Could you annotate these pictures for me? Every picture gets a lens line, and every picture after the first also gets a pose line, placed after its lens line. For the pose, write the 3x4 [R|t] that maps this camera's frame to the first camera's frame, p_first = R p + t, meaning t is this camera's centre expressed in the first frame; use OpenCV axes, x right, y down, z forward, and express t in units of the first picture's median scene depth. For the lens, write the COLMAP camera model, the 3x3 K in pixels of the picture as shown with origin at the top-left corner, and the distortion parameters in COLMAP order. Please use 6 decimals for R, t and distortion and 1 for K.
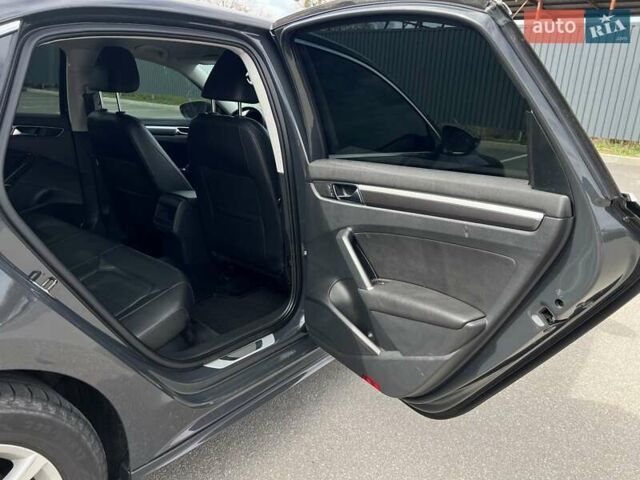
lens RADIAL K [[476.7, 0, 320.3], [0, 476.7, 239.2], [0, 0, 1]] dist [0.015651, -0.015274]
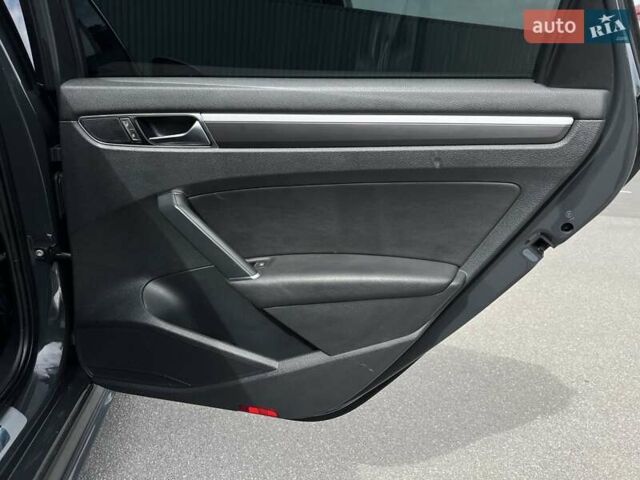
lens RADIAL K [[476.7, 0, 320.2], [0, 476.7, 241.7], [0, 0, 1]] dist [0.015651, -0.015274]
pose [[0.700186, -0.210509, 0.682220, -0.256876], [0.155677, 0.977568, 0.141866, -0.018908], [-0.696781, 0.006873, 0.717251, 0.466942]]
